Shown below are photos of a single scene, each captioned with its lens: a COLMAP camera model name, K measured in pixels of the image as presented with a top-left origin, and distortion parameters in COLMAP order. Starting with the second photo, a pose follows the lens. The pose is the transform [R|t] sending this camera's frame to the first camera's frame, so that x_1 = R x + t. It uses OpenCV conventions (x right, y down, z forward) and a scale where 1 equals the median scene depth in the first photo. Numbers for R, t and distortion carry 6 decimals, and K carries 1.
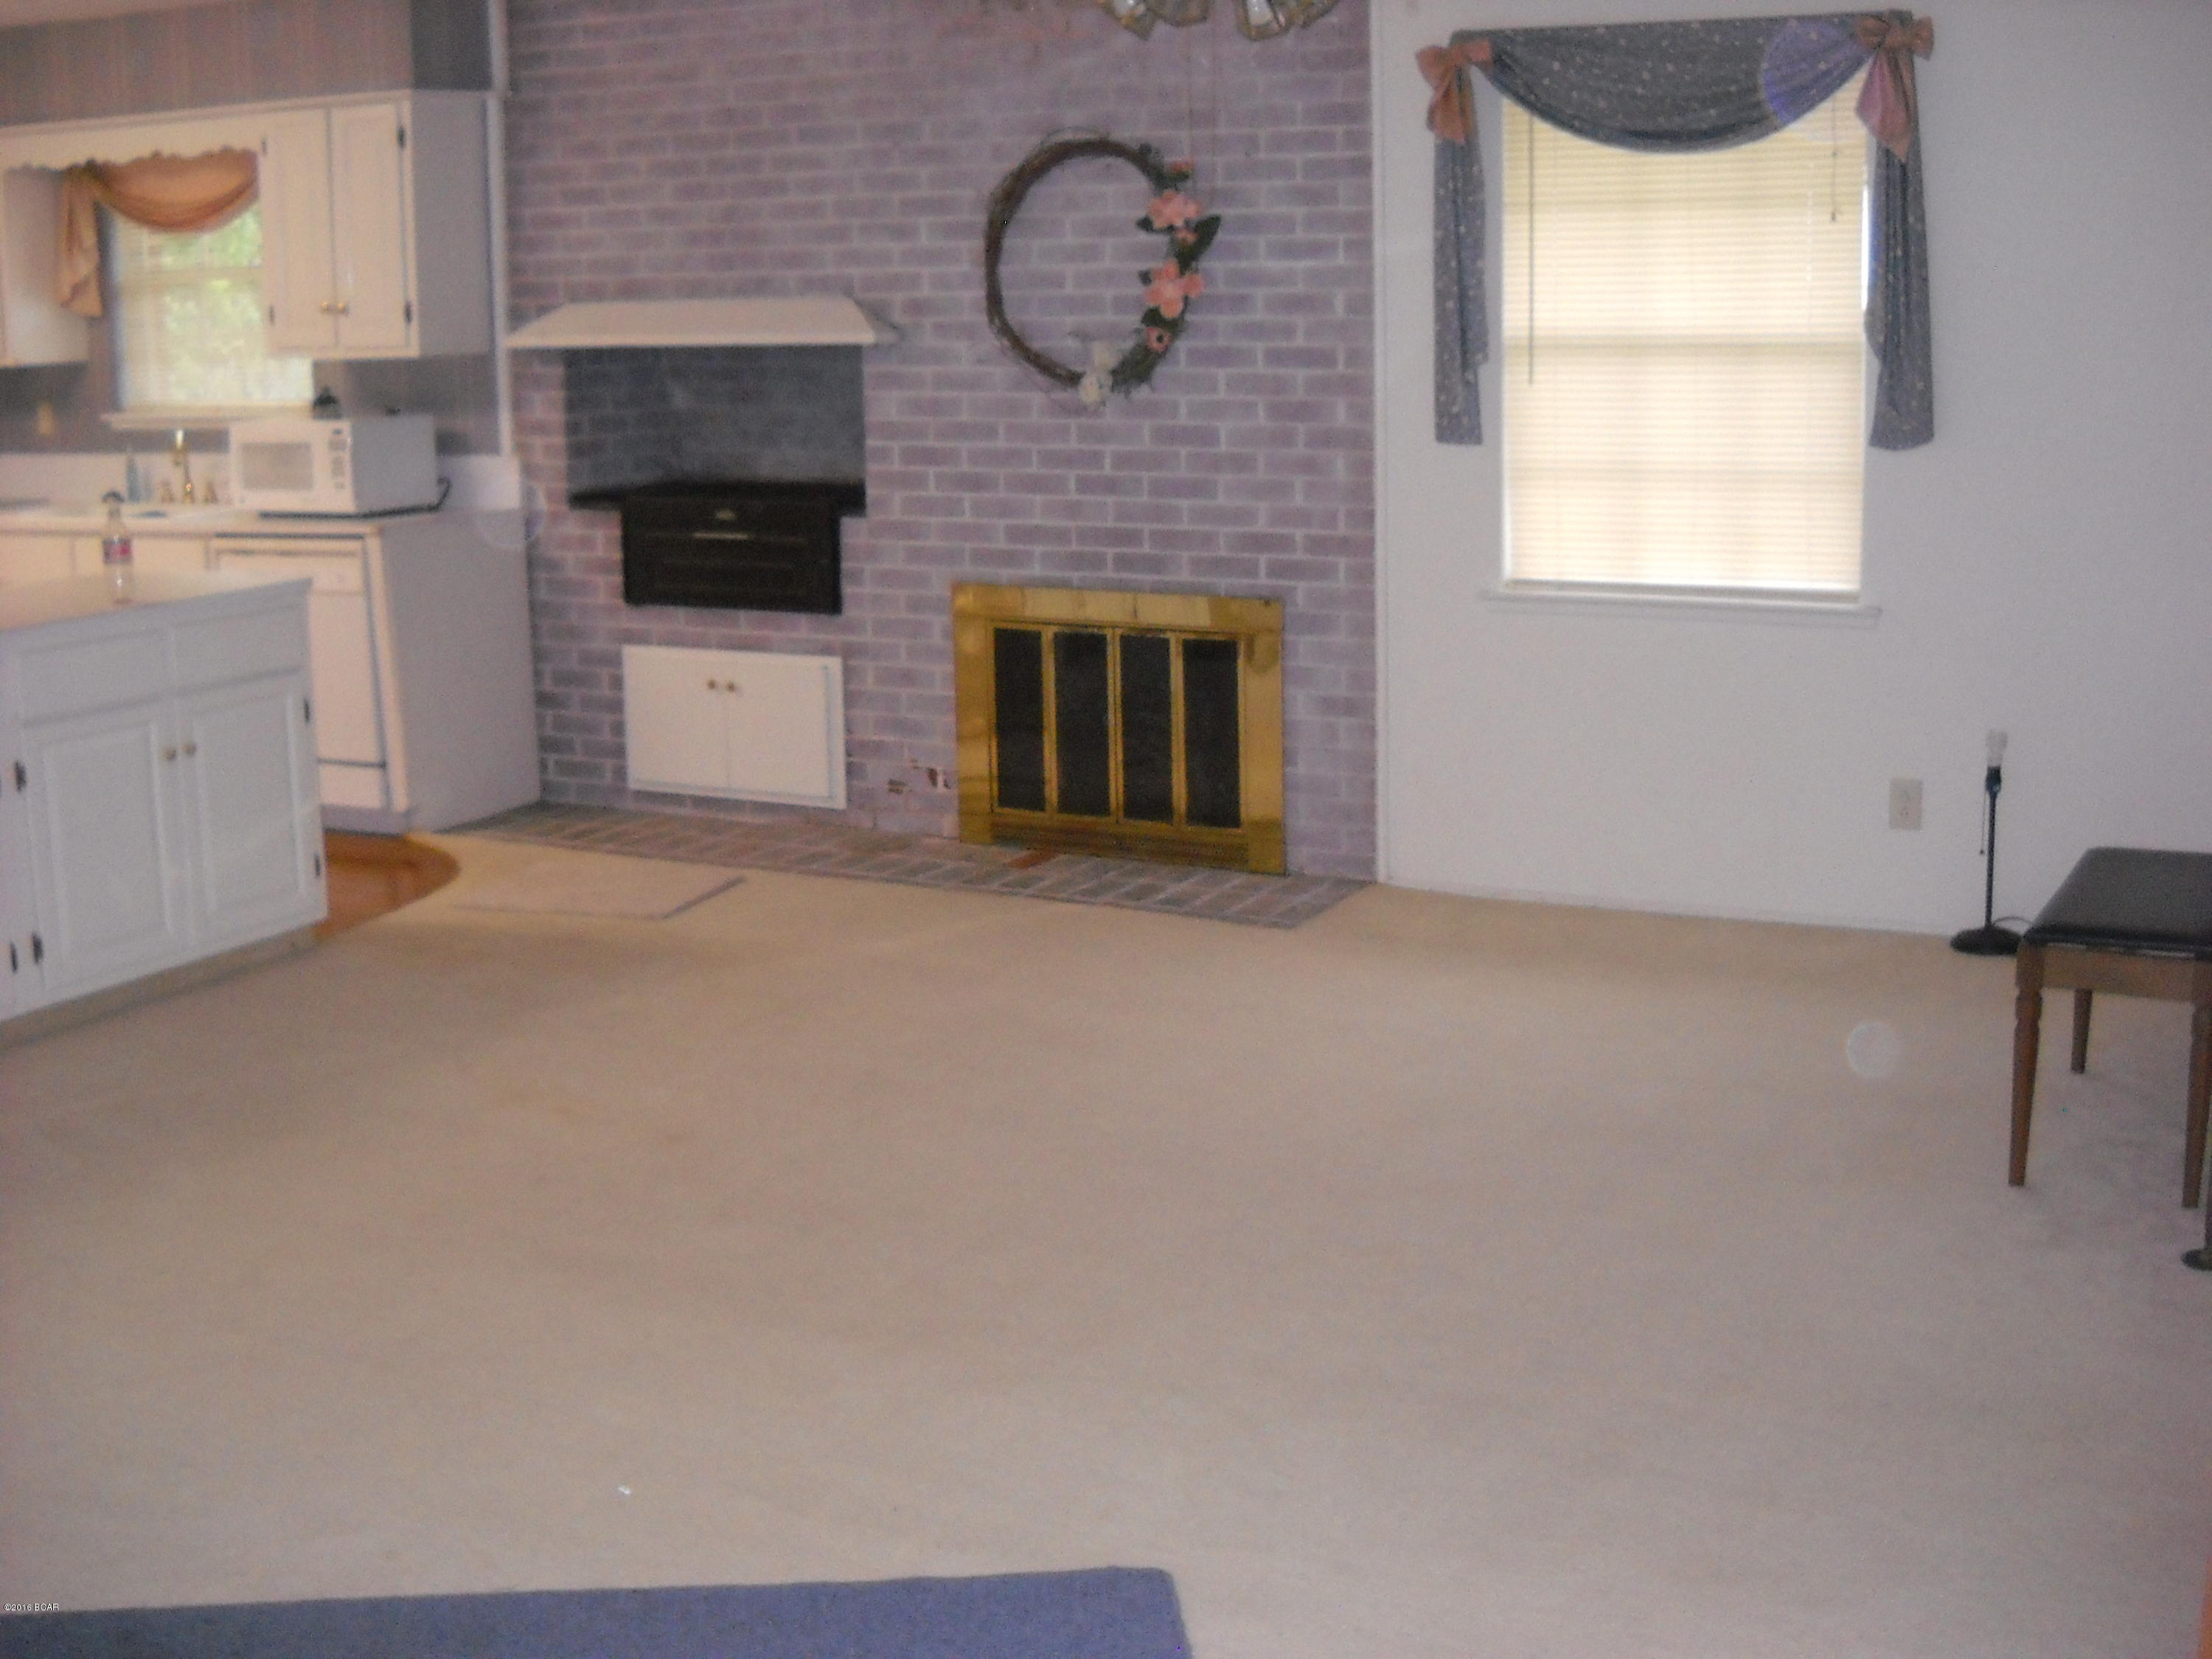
lens RADIAL K [[2725.4, 0, 1106.0], [0, 2725.4, 829.5], [0, 0, 1]] dist [-0.266330, 0.277039]
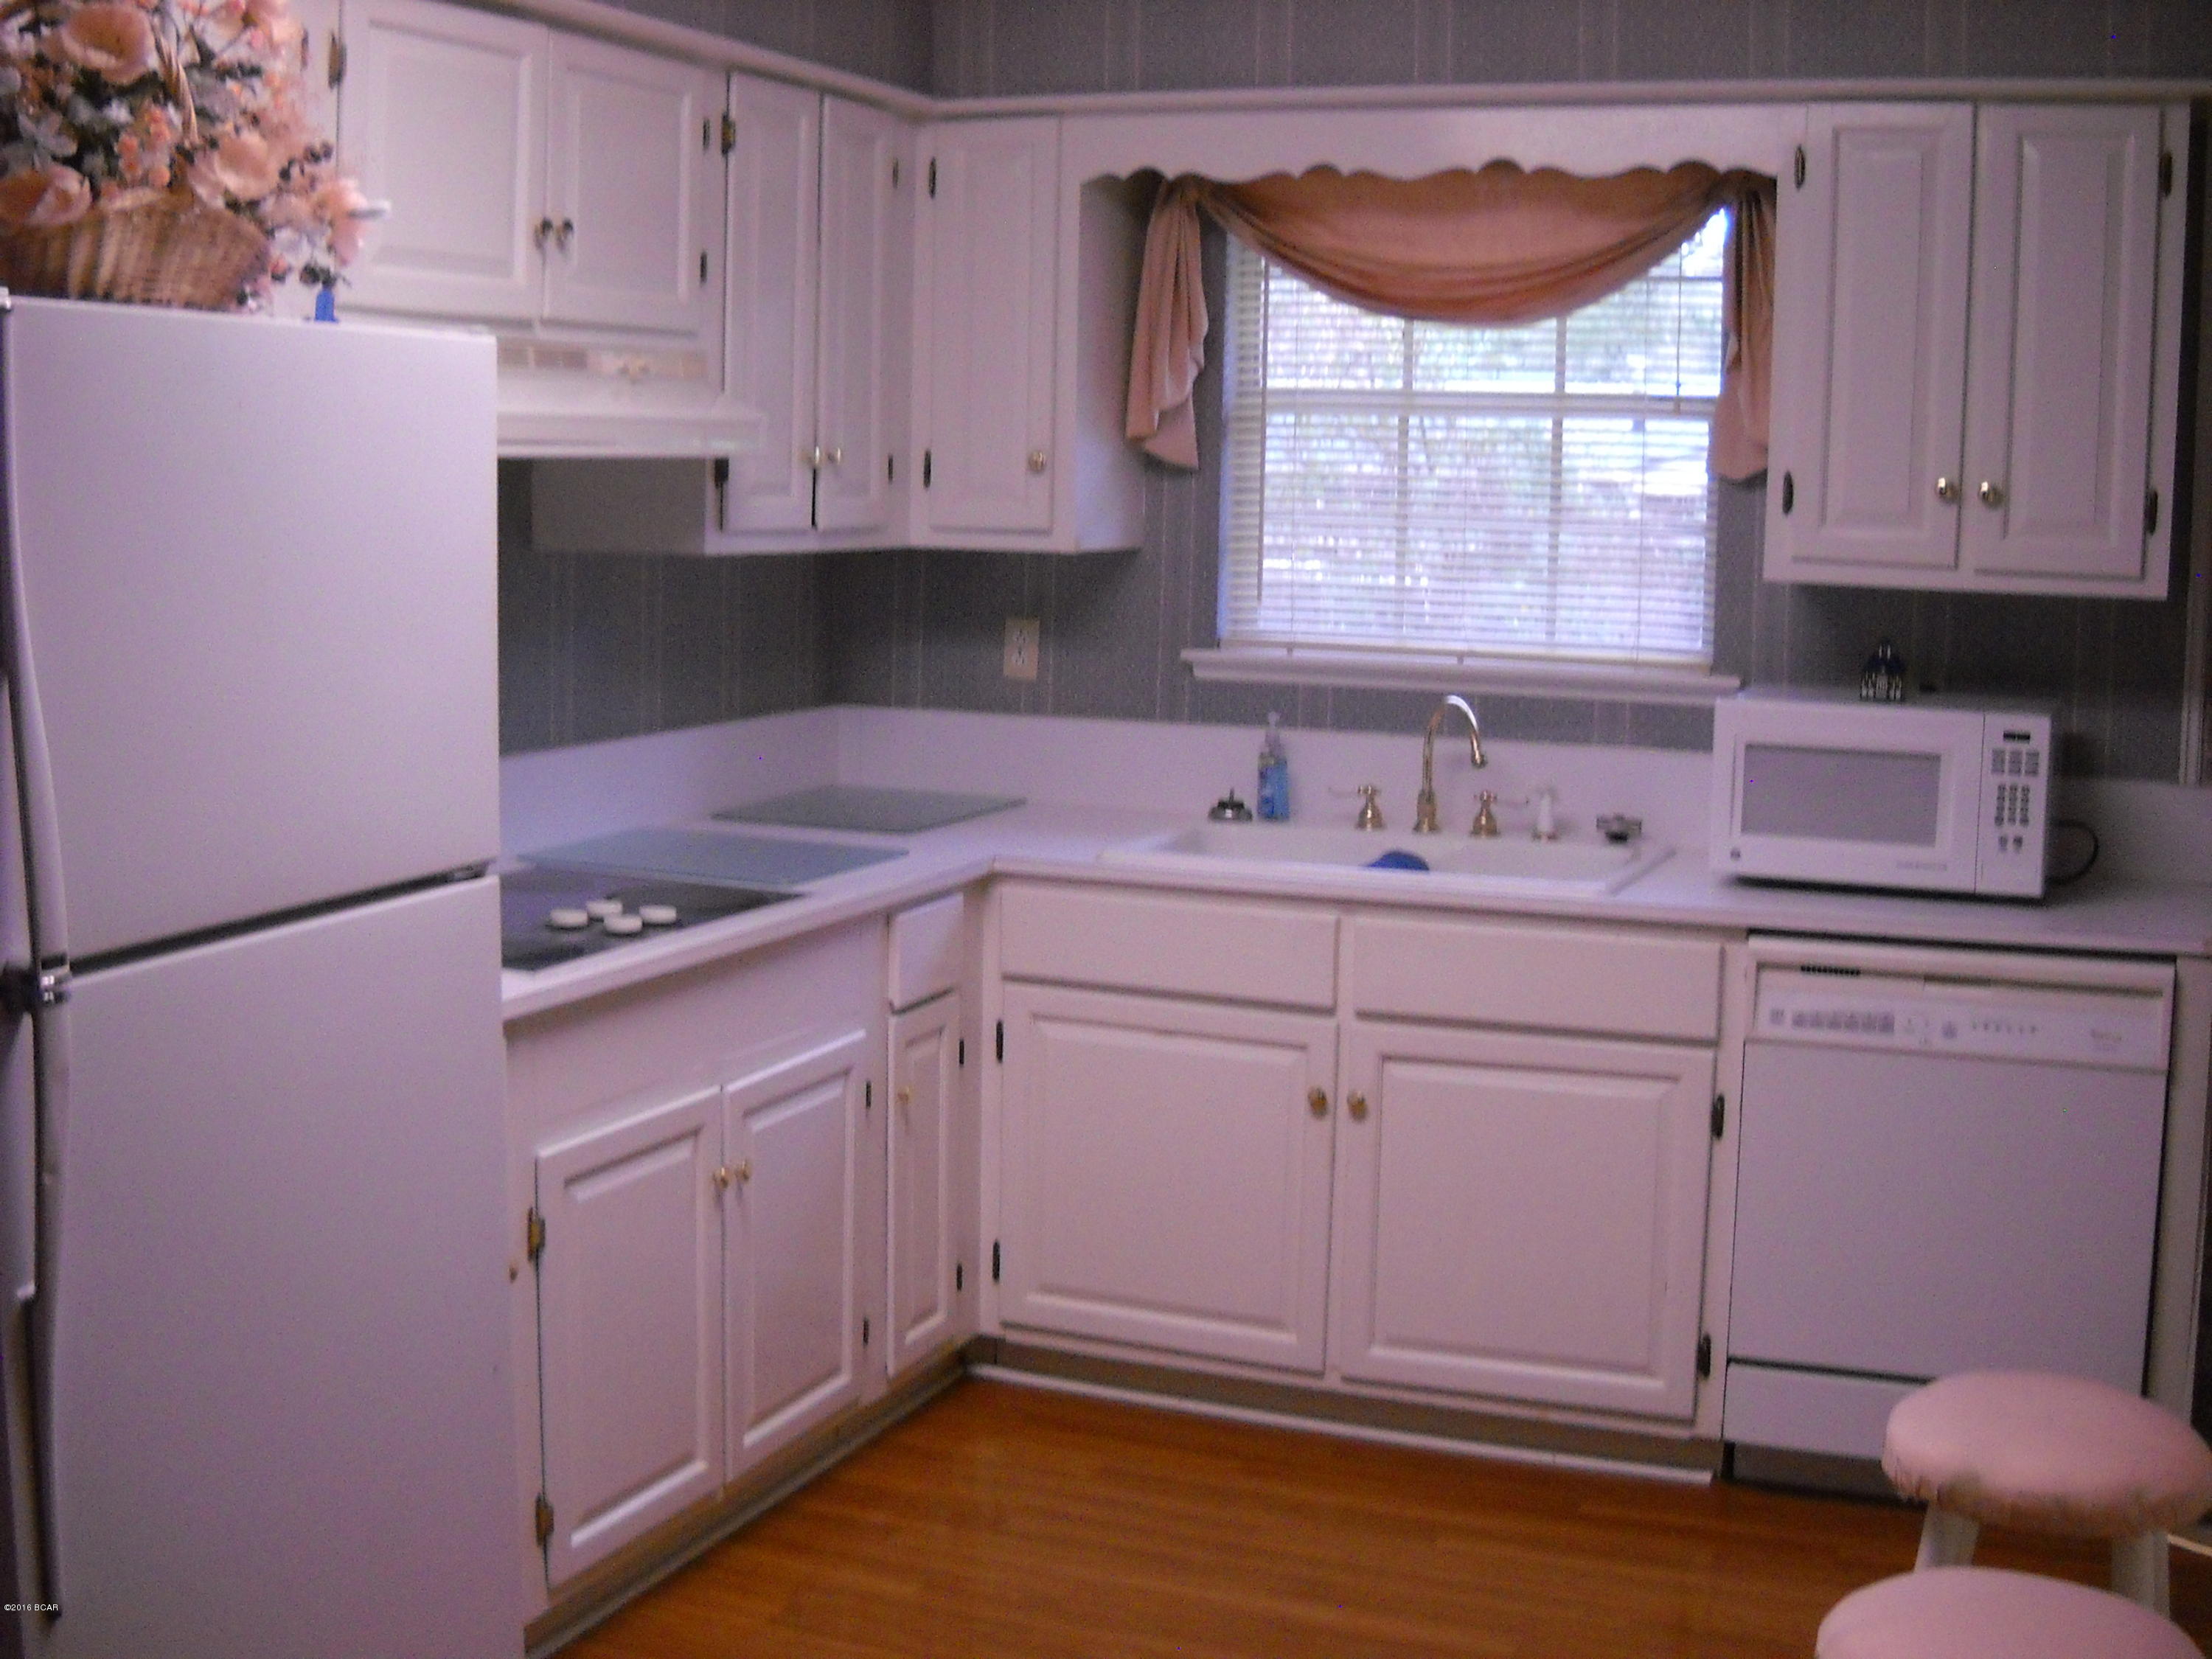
lens RADIAL K [[2725.4, 0, 1106.0], [0, 2725.4, 829.5], [0, 0, 1]] dist [-0.266330, 0.277039]
pose [[0.995956, 0.018670, 0.087886, -0.527626], [-0.012771, 0.997657, -0.067214, -0.099344], [-0.088935, 0.065820, 0.993860, 0.533239]]
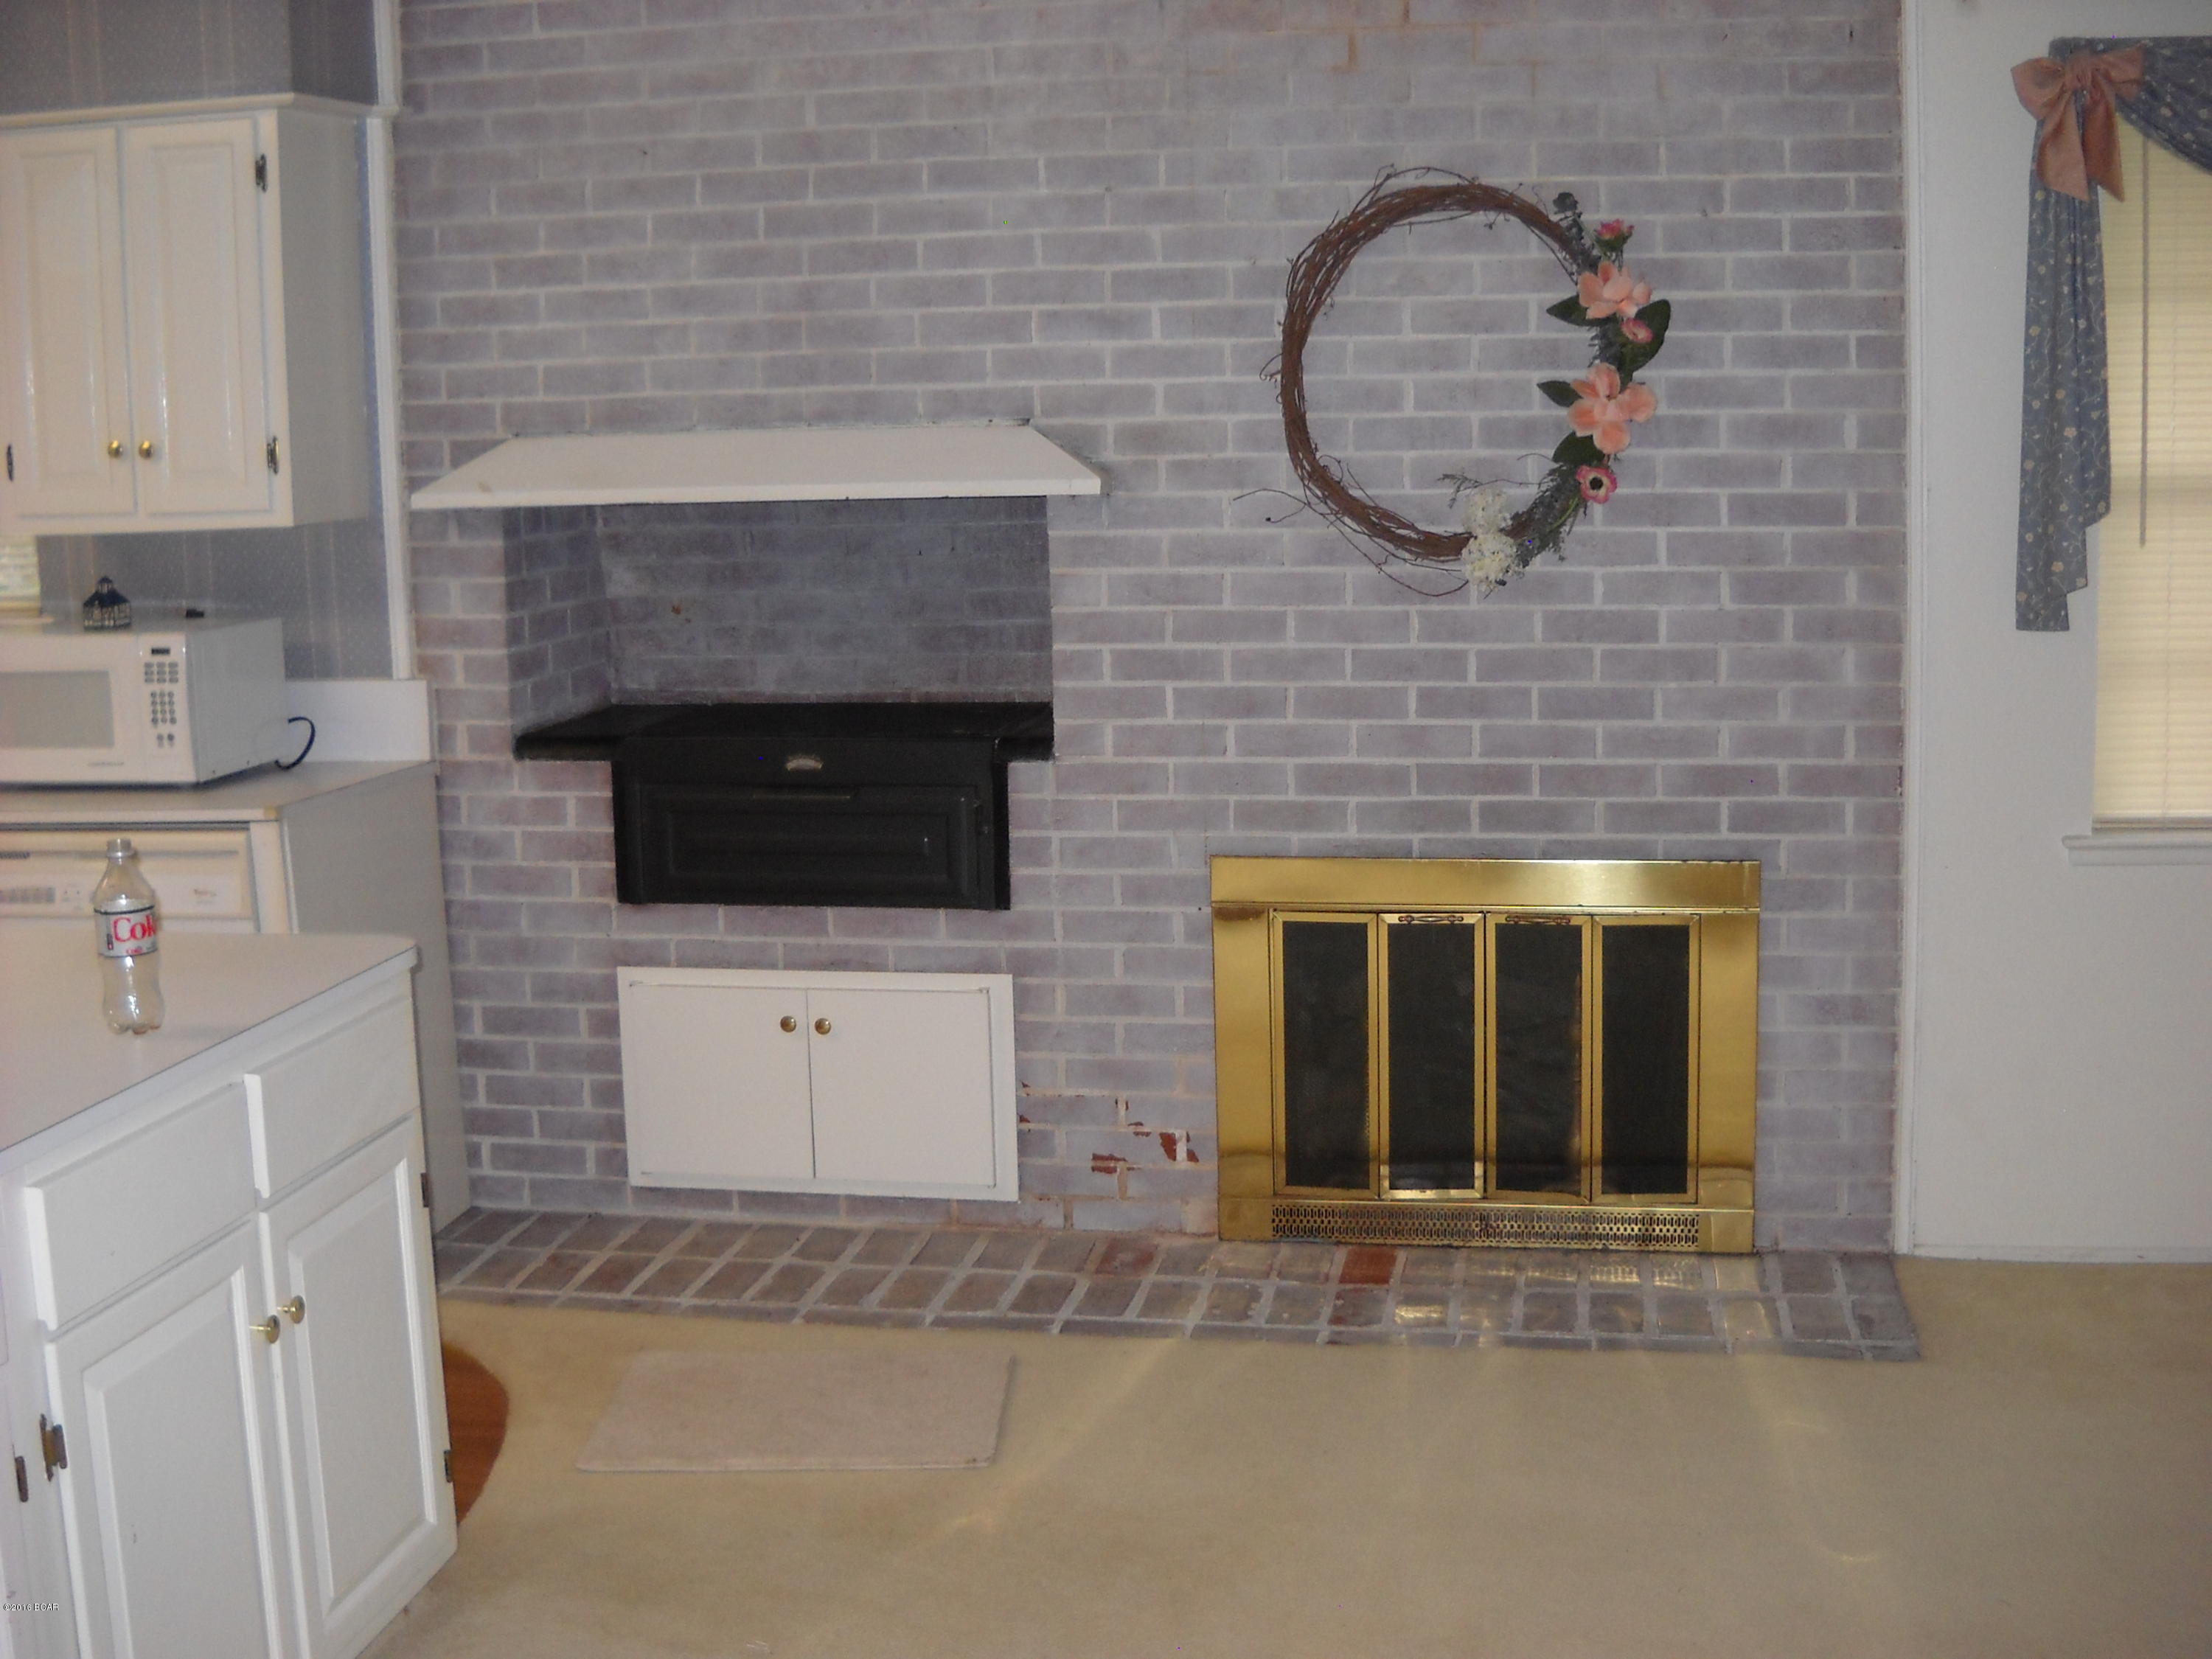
lens RADIAL K [[2725.4, 0, 1106.0], [0, 2725.4, 829.5], [0, 0, 1]] dist [-0.266330, 0.277039]
pose [[0.955119, -0.054580, 0.291152, -0.271138], [0.069005, 0.996834, -0.039500, -0.072239], [-0.288074, 0.057818, 0.955861, 0.371348]]
